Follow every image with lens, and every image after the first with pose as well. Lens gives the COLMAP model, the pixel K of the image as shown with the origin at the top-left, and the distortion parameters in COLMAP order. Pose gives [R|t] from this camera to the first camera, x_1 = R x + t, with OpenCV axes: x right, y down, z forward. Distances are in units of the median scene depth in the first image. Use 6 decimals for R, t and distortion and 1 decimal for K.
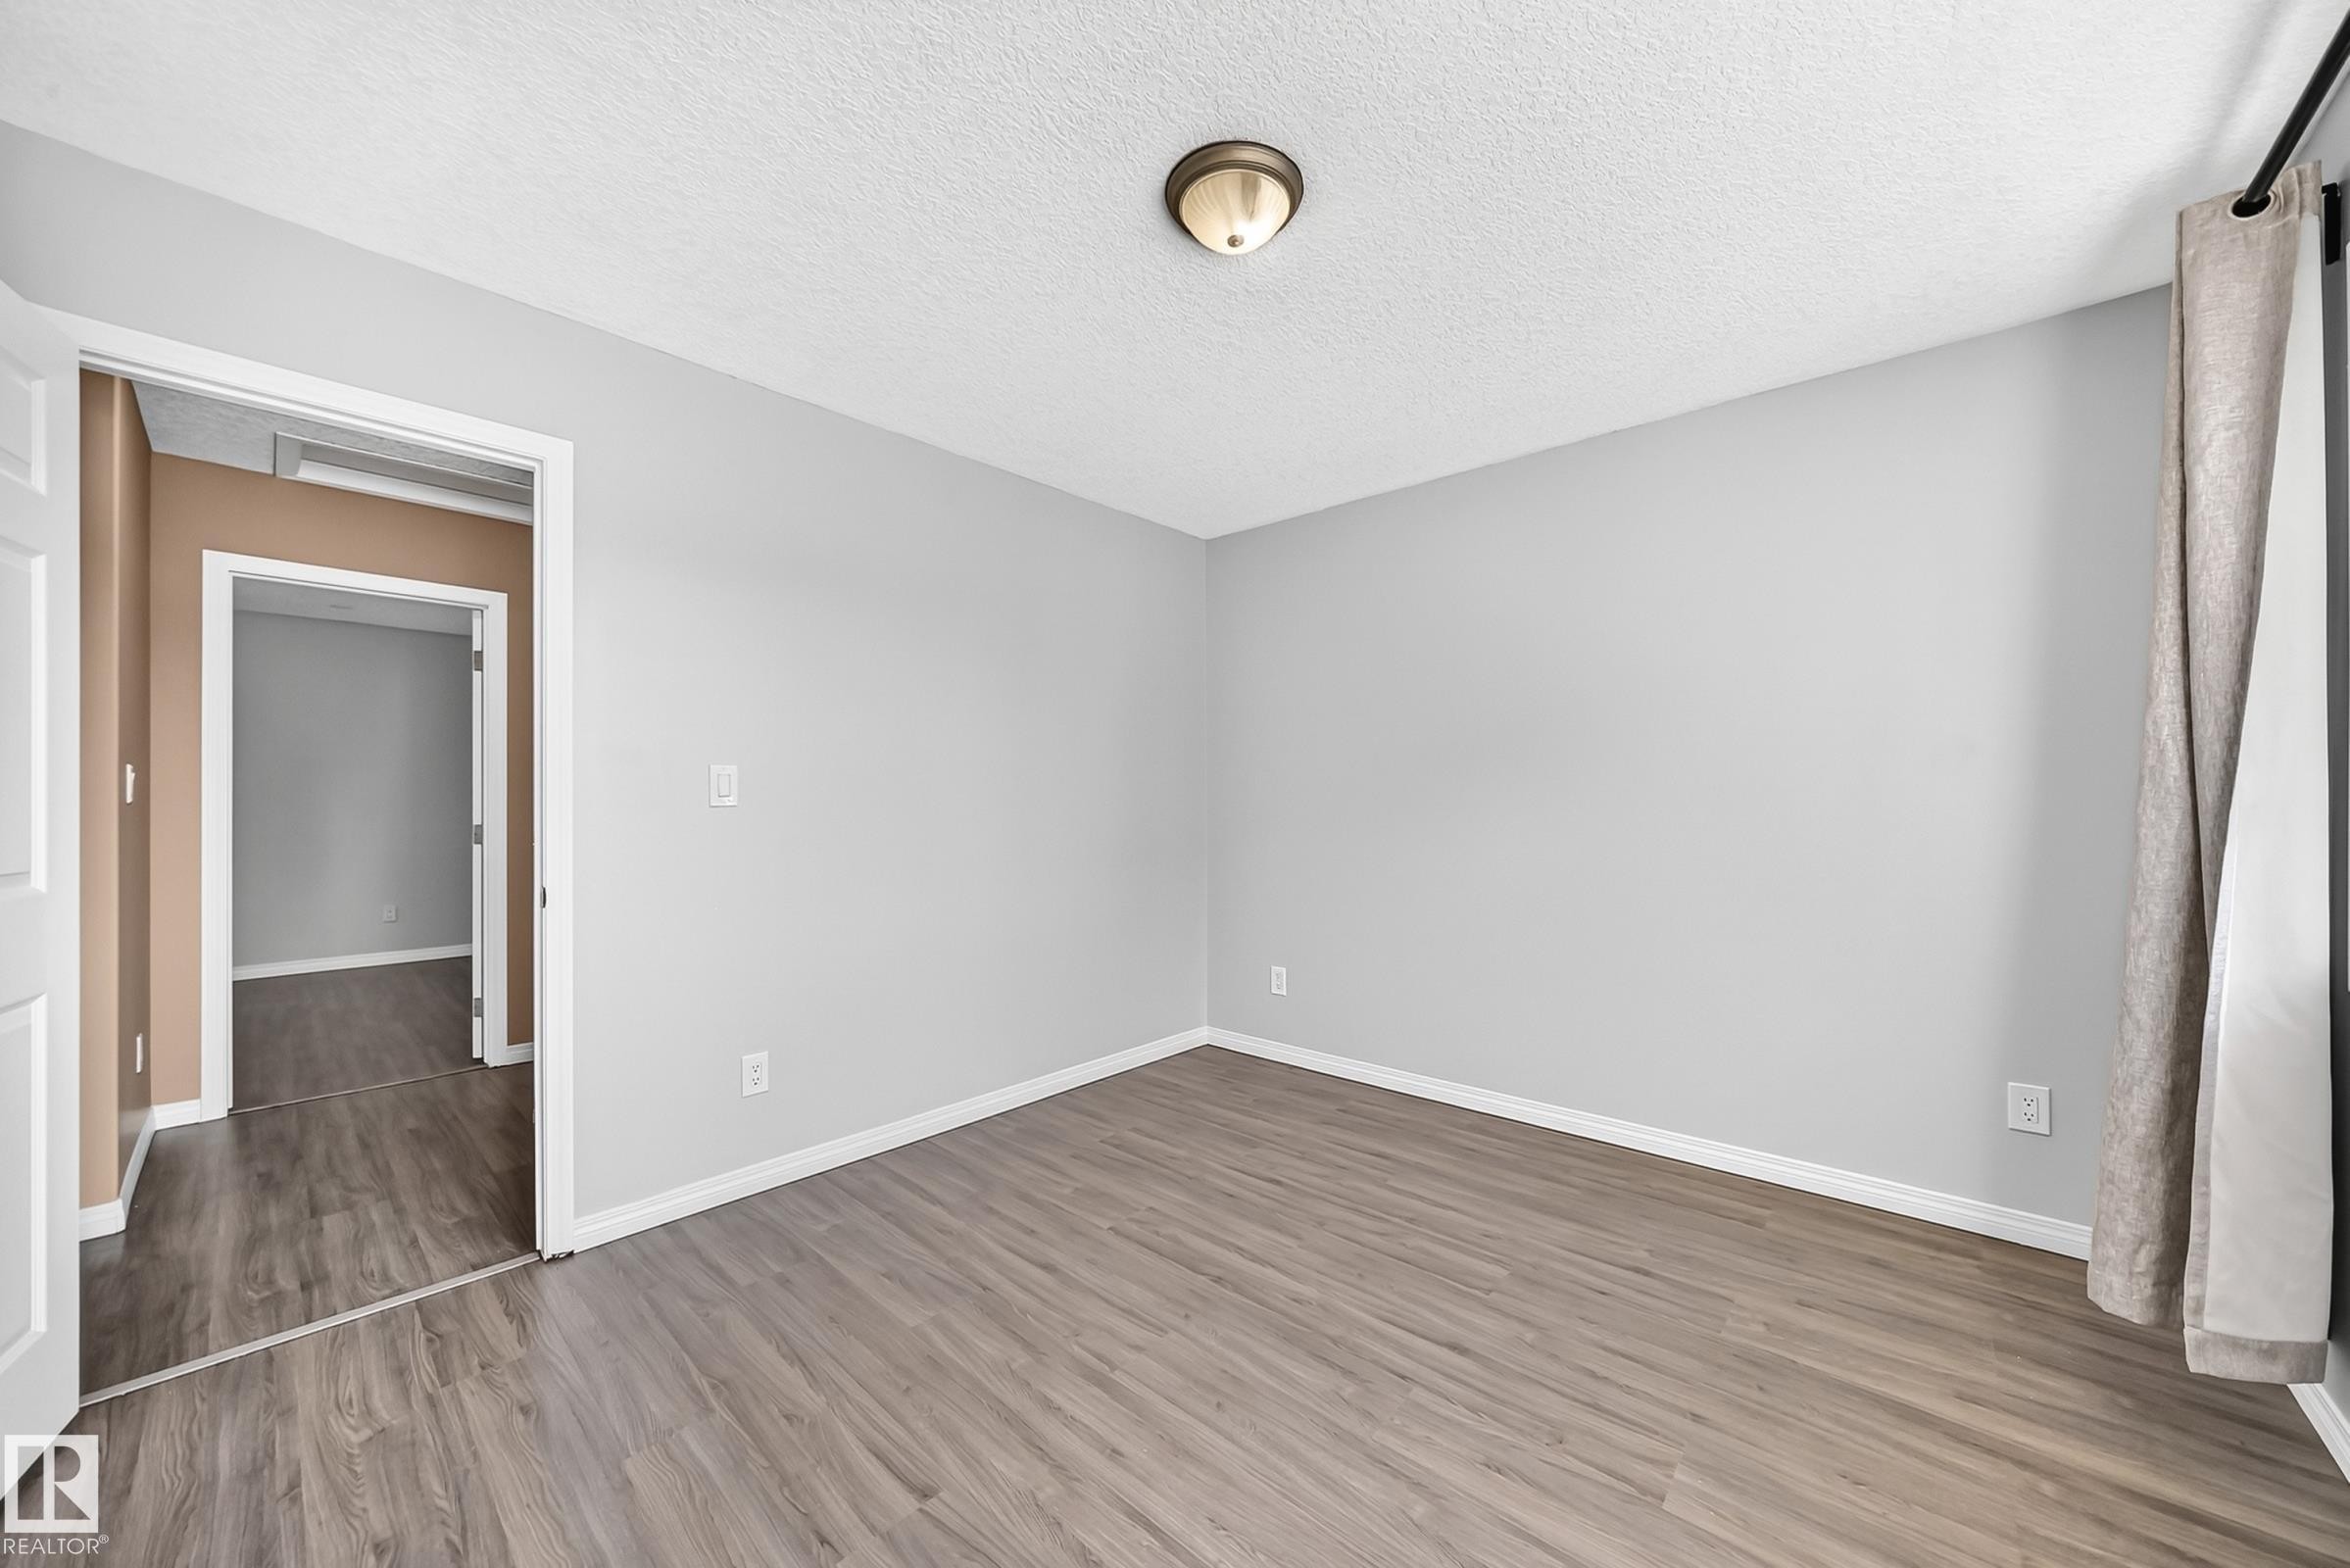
lens RADIAL K [[864.9, 0, 1185.3], [0, 864.9, 776.5], [0, 0, 1]] dist [-0.037244, 0.012085]
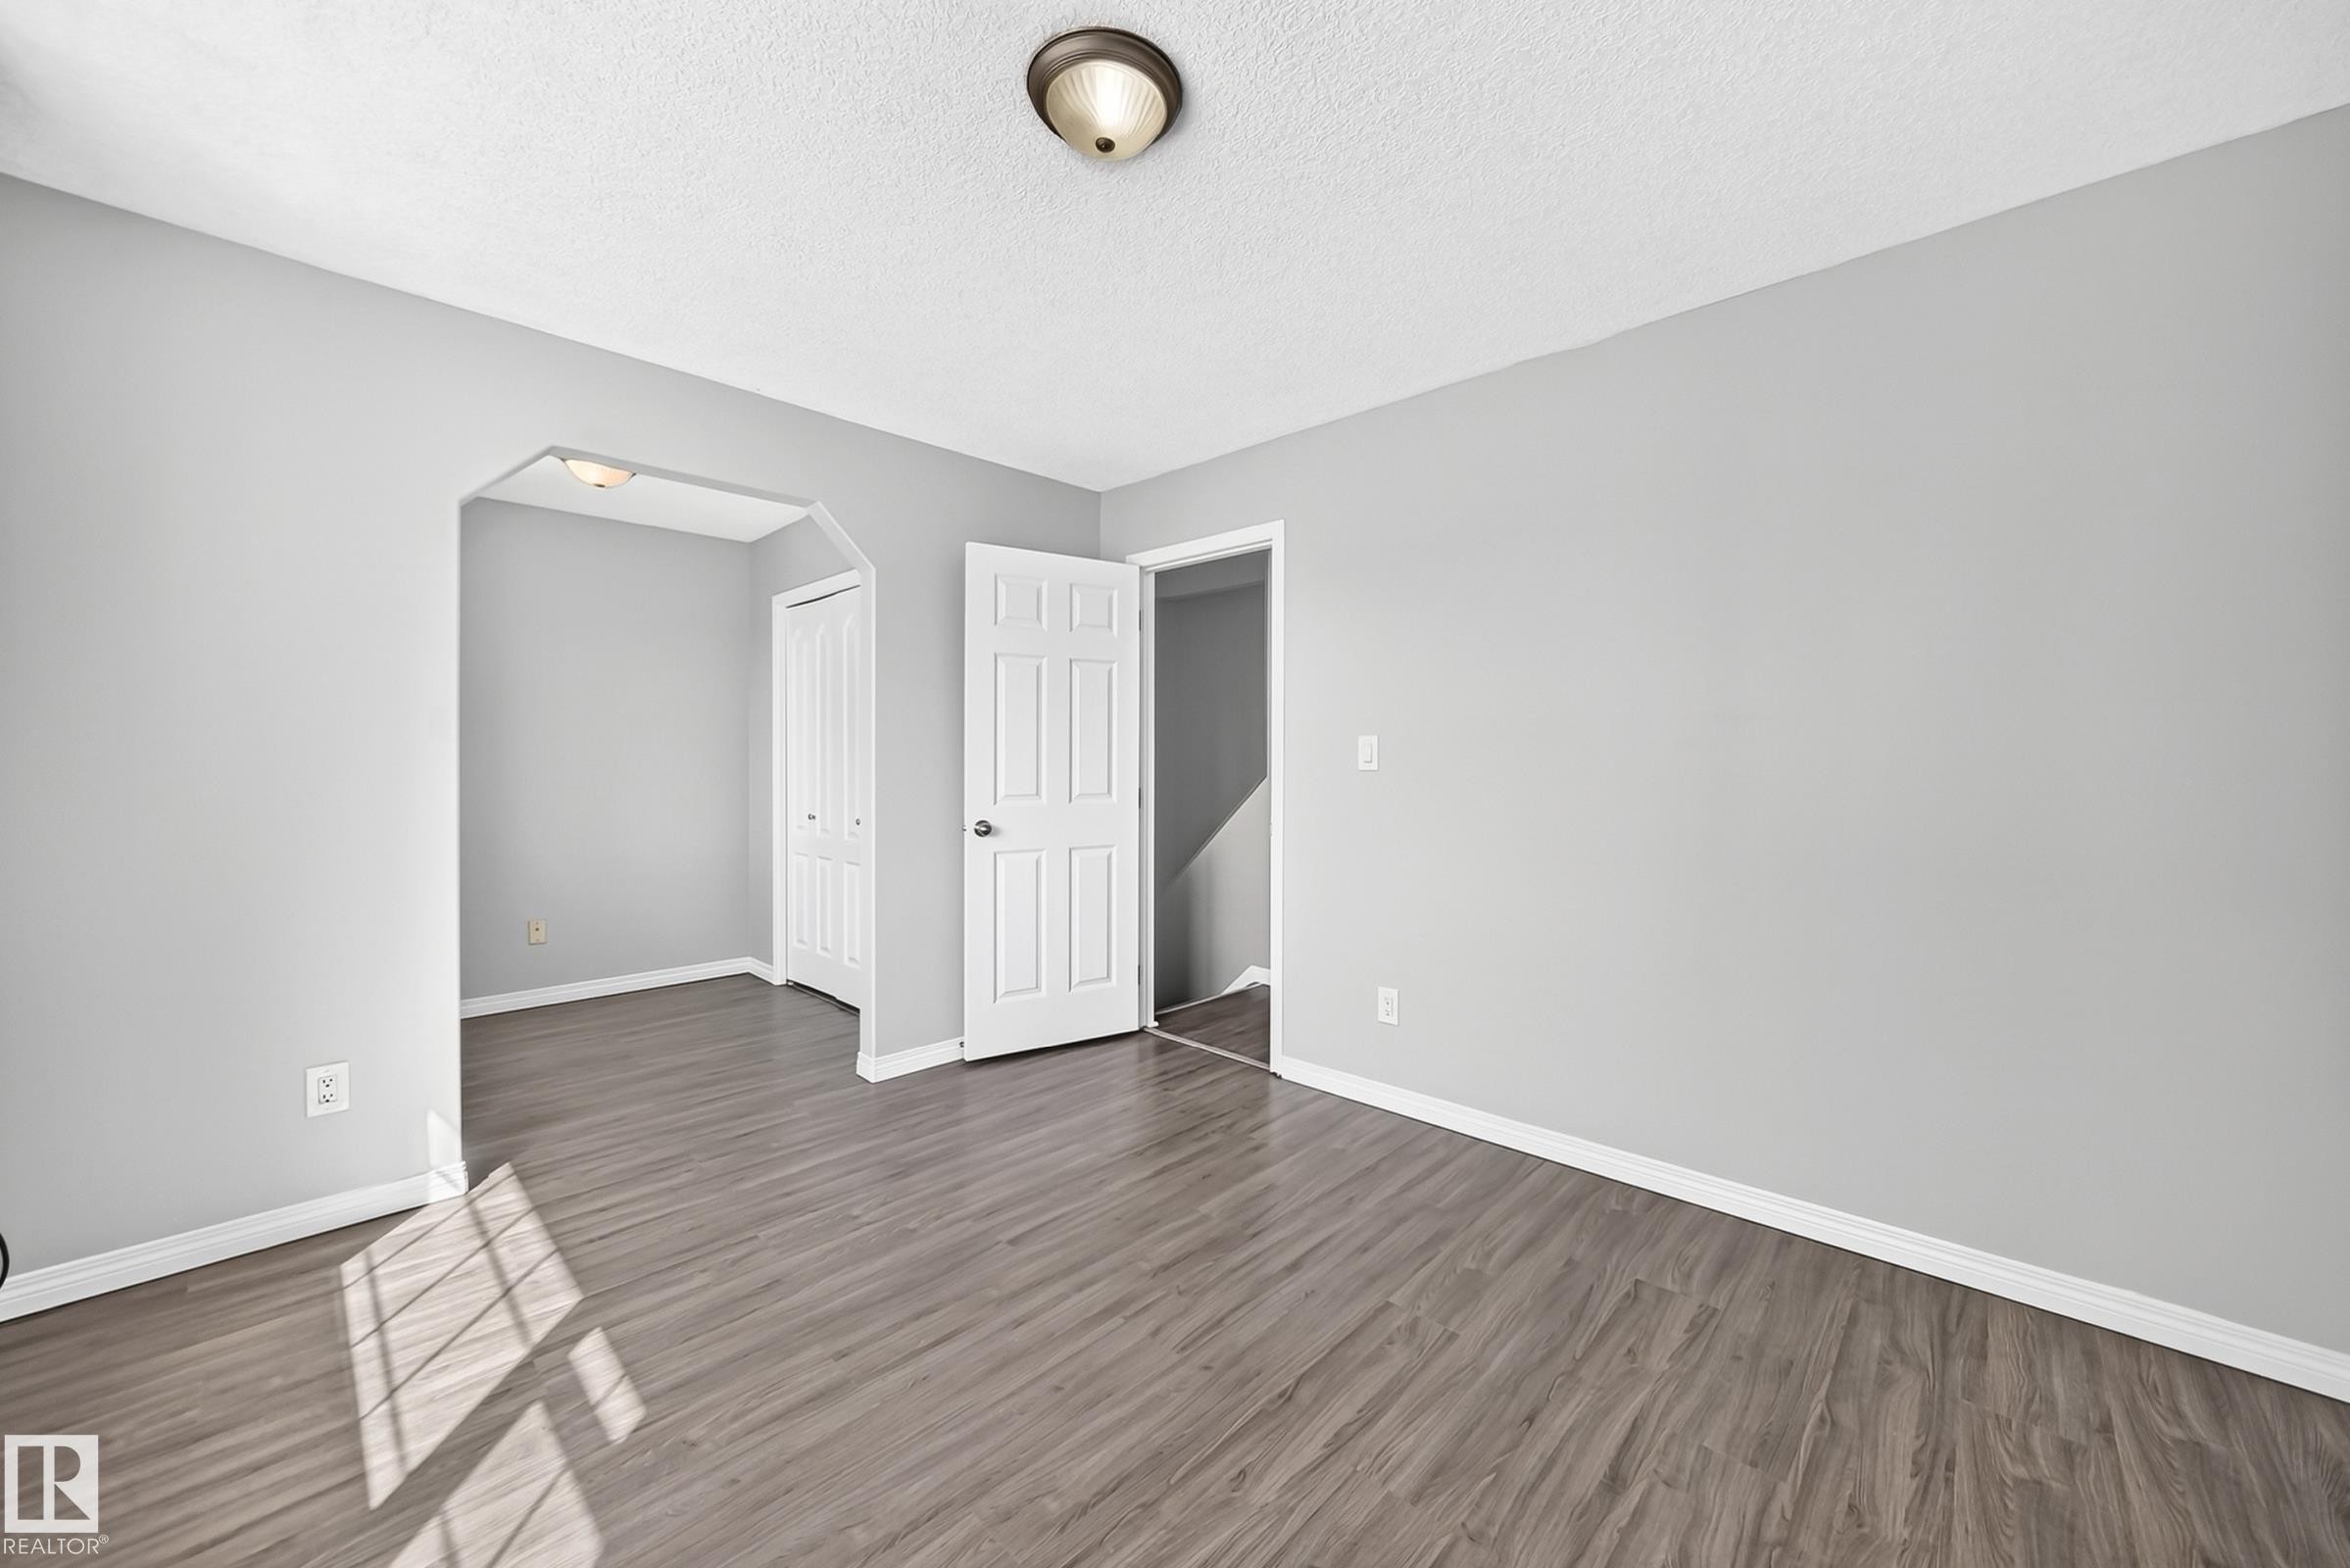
lens RADIAL K [[864.9, 0, 1185.3], [0, 864.9, 776.5], [0, 0, 1]] dist [-0.037244, 0.012085]
pose [[-0.037521, 0.015004, -0.999183, 0.878244], [0.017255, 0.999748, 0.014365, 0.027501], [0.999147, -0.016701, -0.037771, 1.055422]]
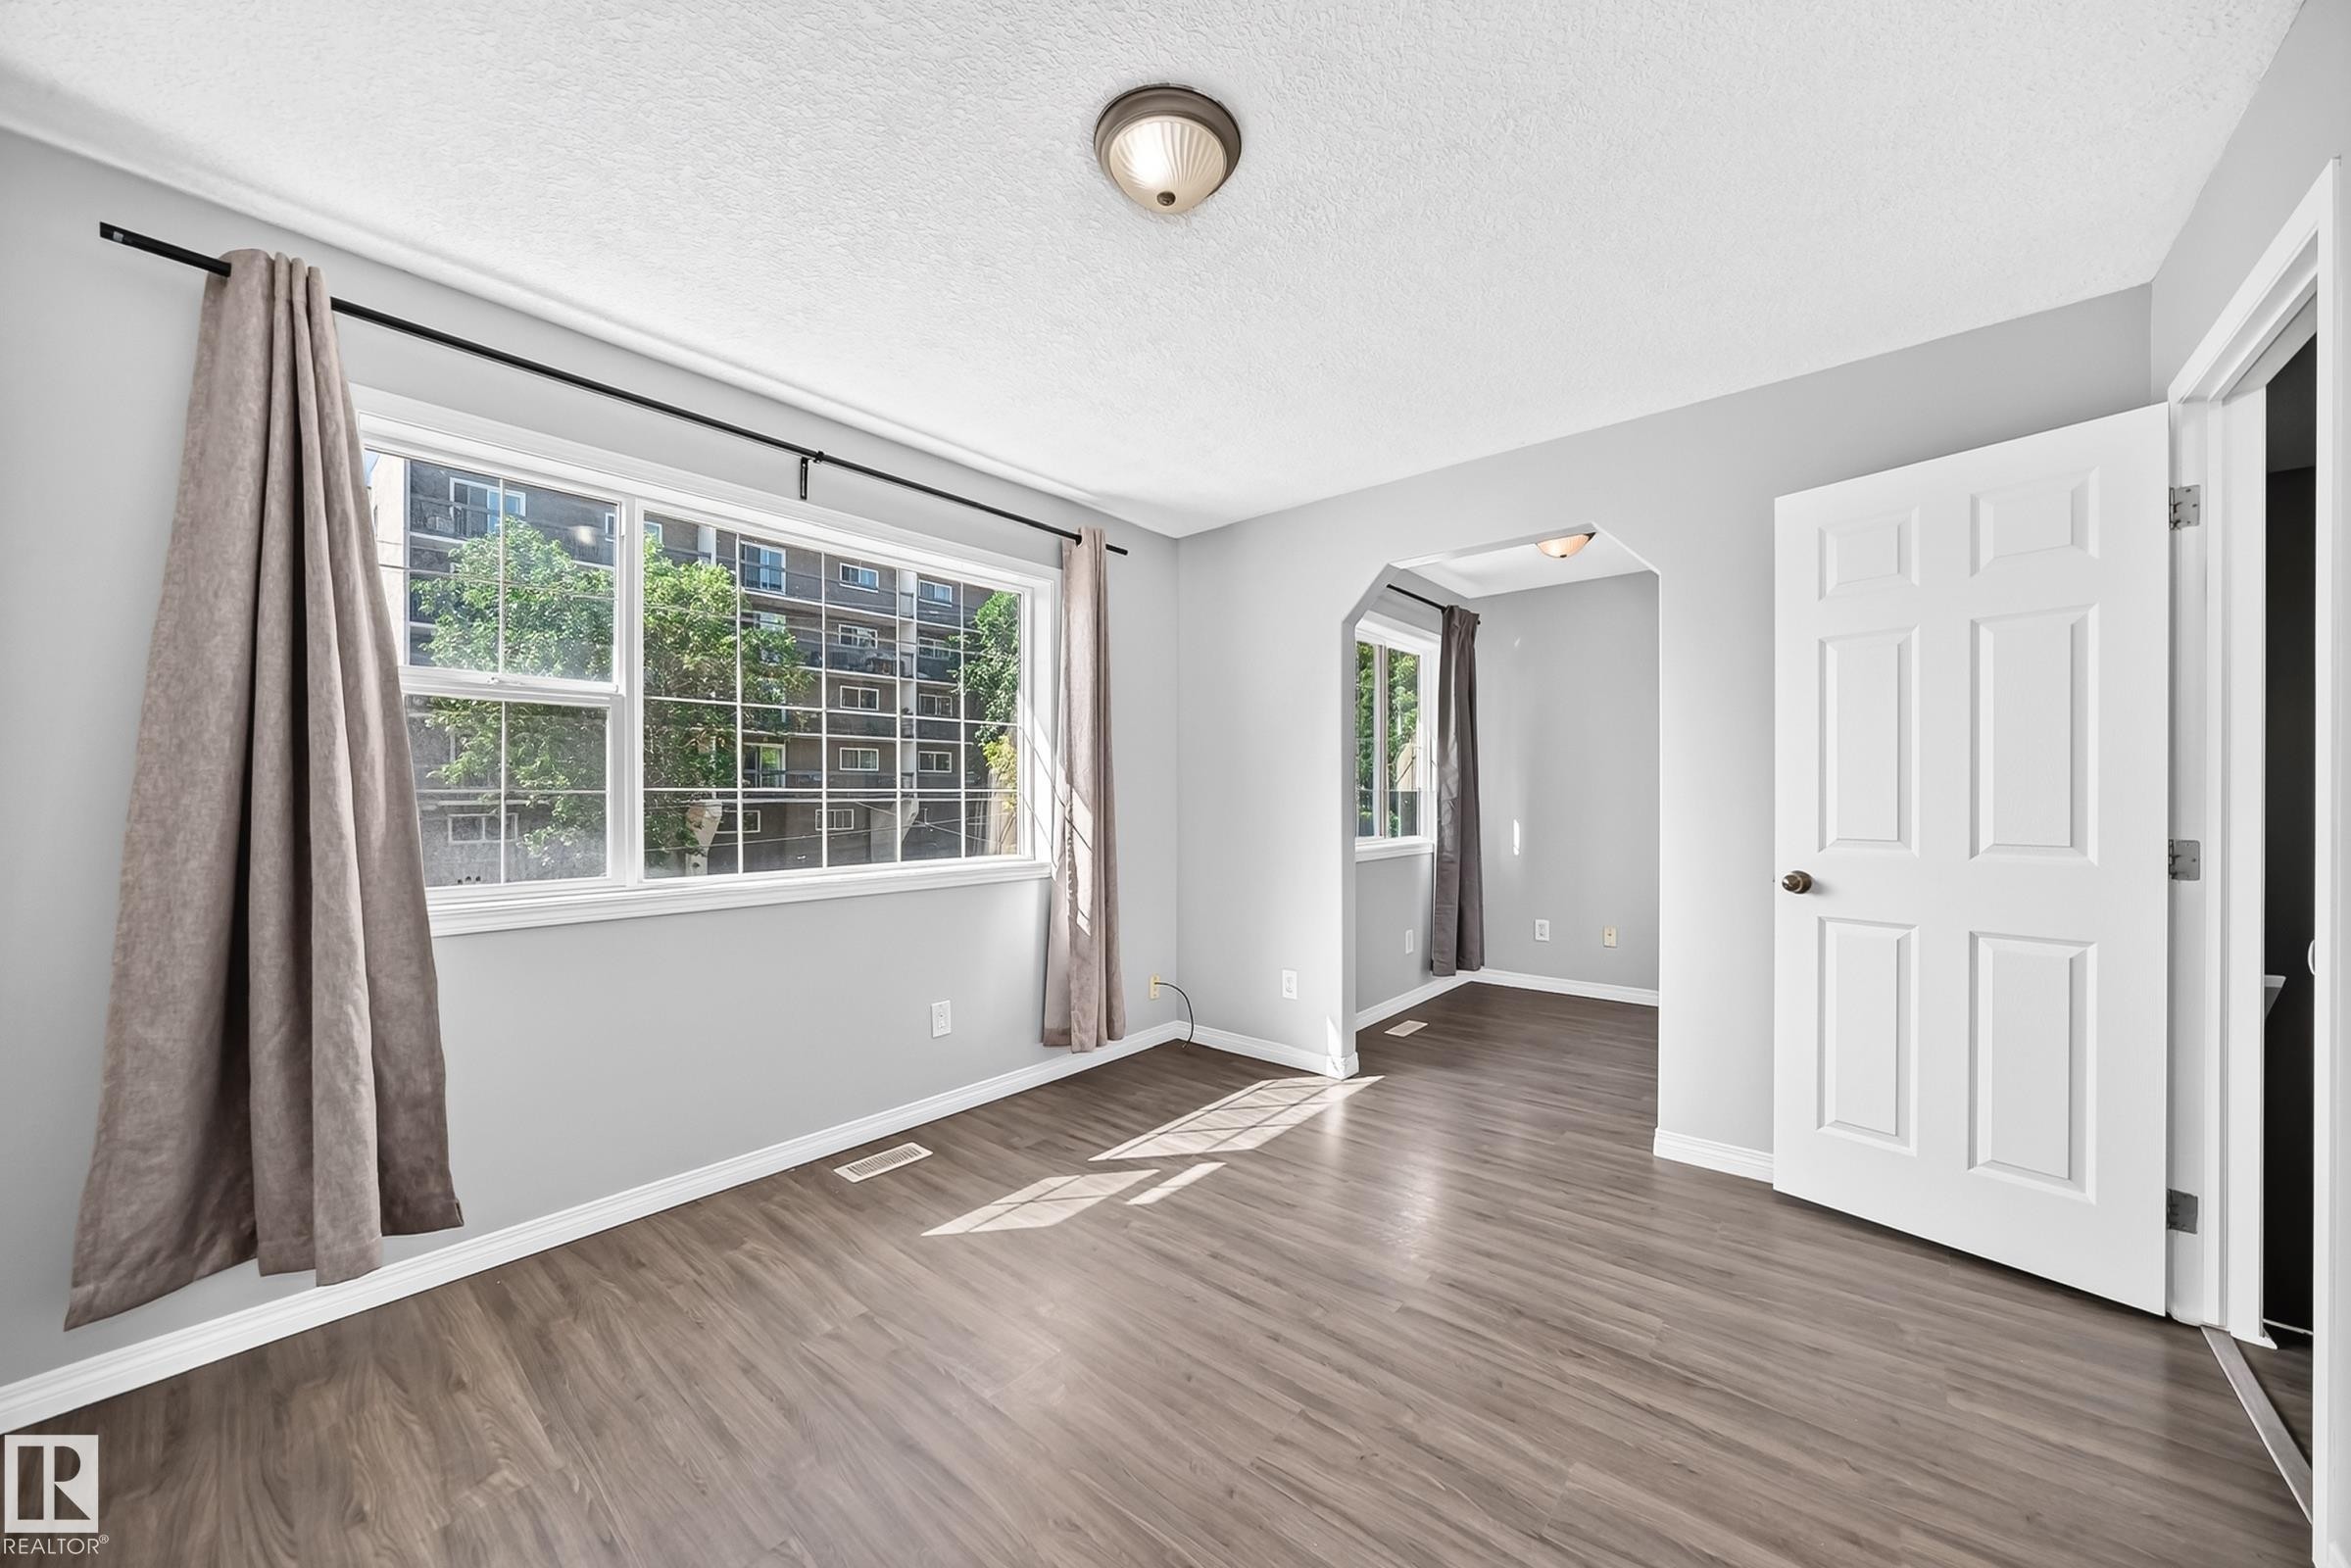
lens RADIAL K [[820.6, 0, 1201.1], [0, 820.6, 803.2], [0, 0, 1]] dist [-0.000298, 0.000030]
pose [[-0.999041, 0.006709, -0.043258, 0.056018], [0.007135, 0.999927, -0.009714, 0.039614], [0.043190, -0.010013, -0.999017, 1.780804]]
